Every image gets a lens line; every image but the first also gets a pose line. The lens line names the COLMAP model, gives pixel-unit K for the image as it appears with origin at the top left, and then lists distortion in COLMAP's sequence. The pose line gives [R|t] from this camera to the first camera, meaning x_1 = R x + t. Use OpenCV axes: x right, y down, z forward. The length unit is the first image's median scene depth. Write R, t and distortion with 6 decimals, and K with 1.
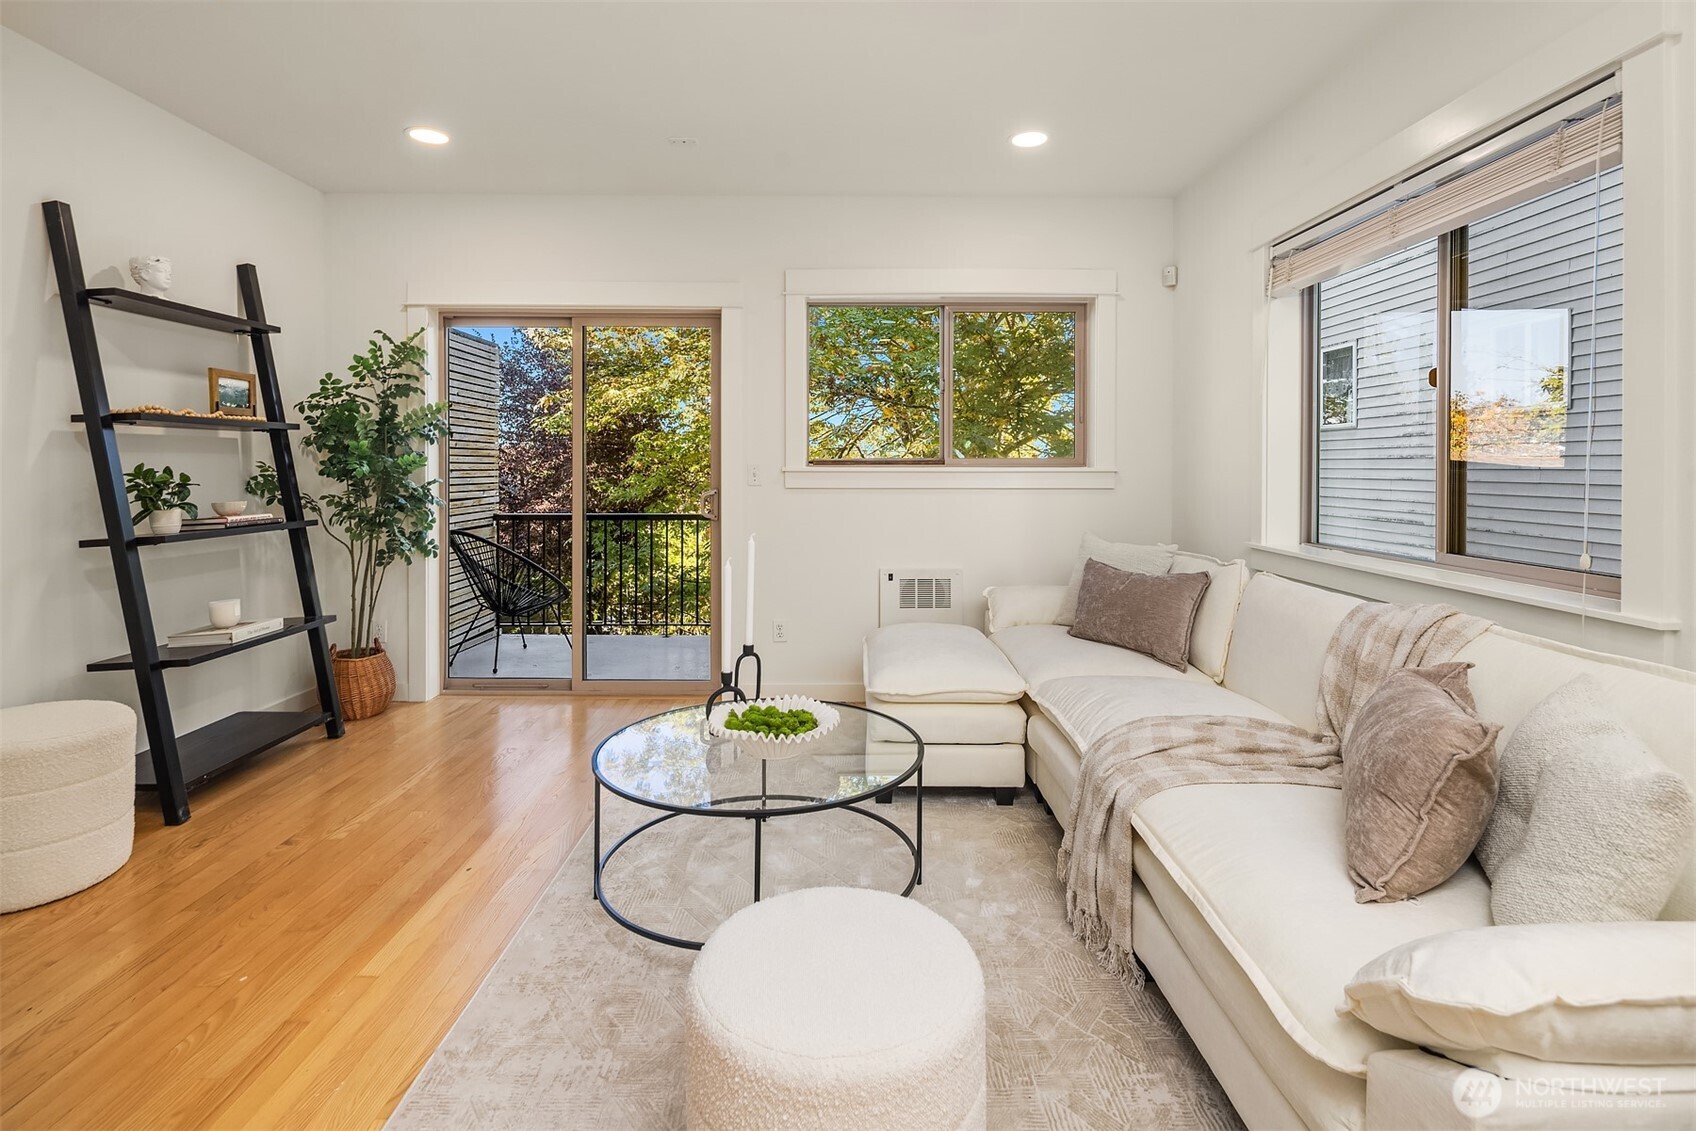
lens RADIAL K [[826.1, 0, 854.5], [0, 826.1, 472.8], [0, 0, 1]] dist [-0.002293, -0.001456]
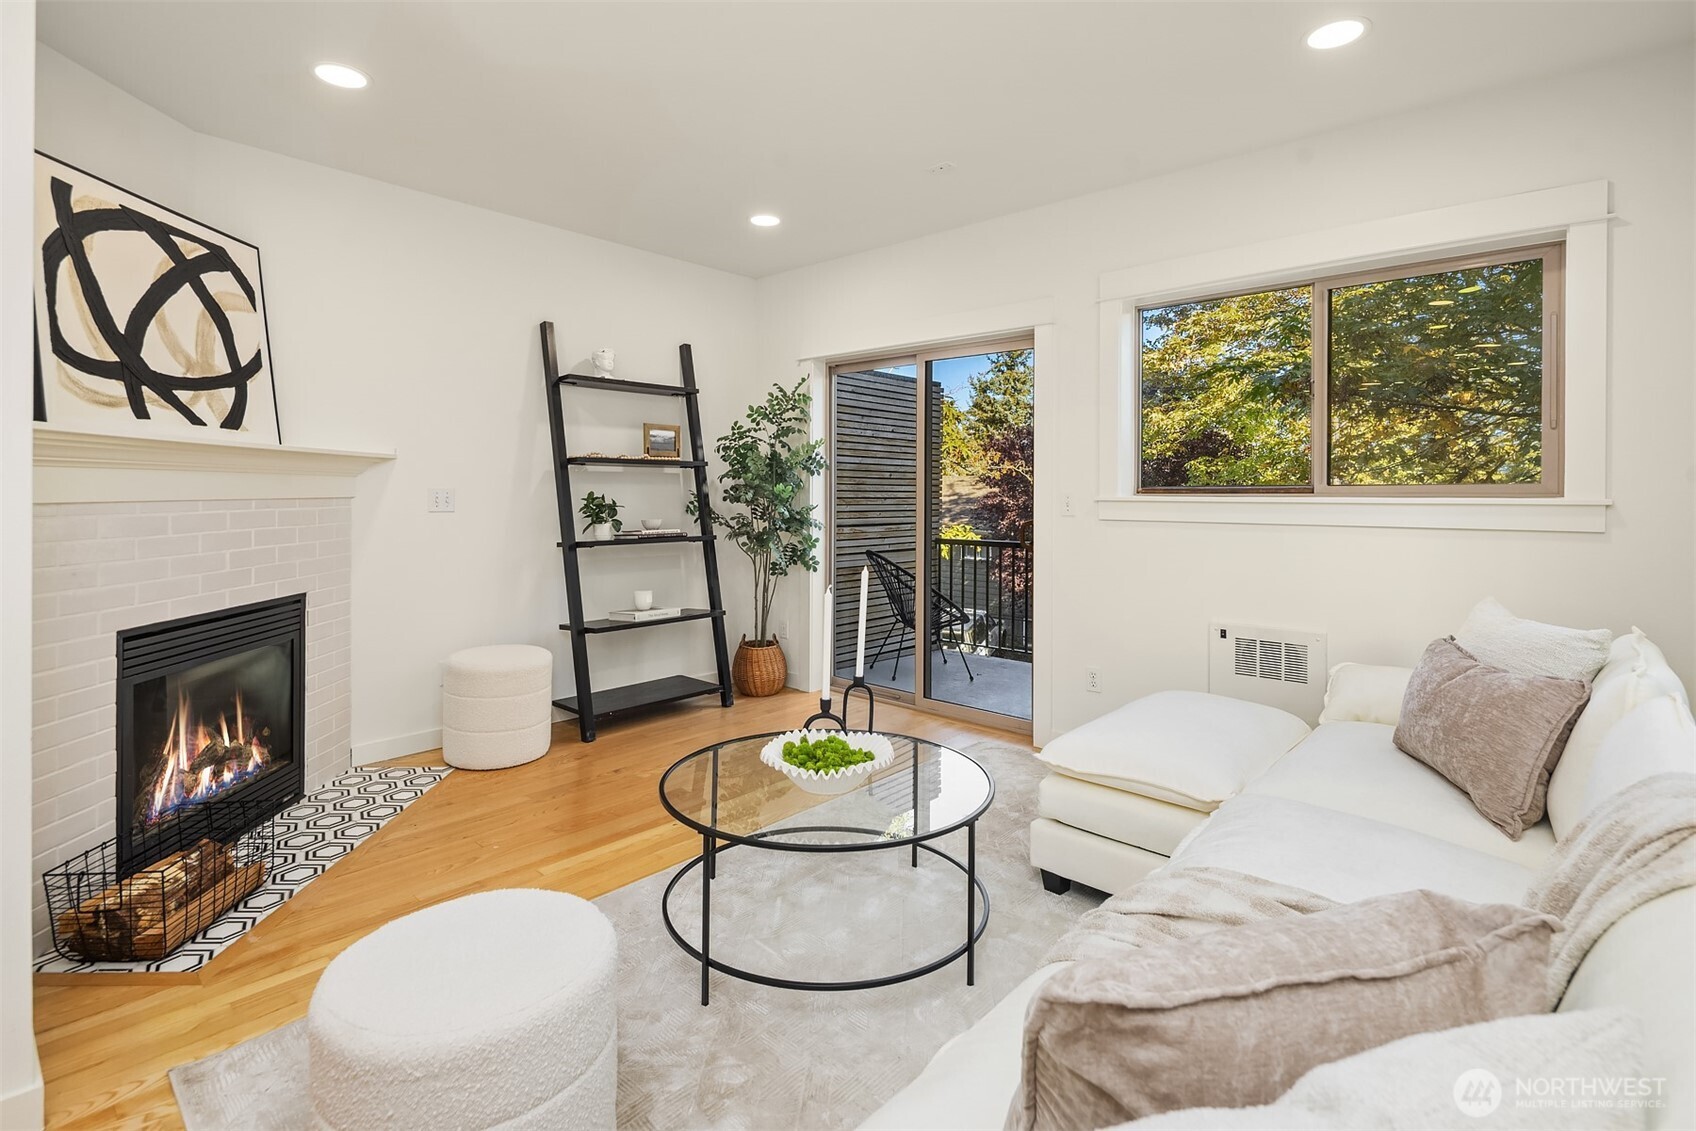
lens RADIAL K [[821.6, 0, 845.5], [0, 821.6, 499.2], [0, 0, 1]] dist [-0.002306, -0.000667]
pose [[0.732171, 0.005721, -0.681097, 0.359388], [-0.008263, 0.999966, -0.000484, -0.000697], [0.681071, 0.005982, 0.732193, 0.187940]]
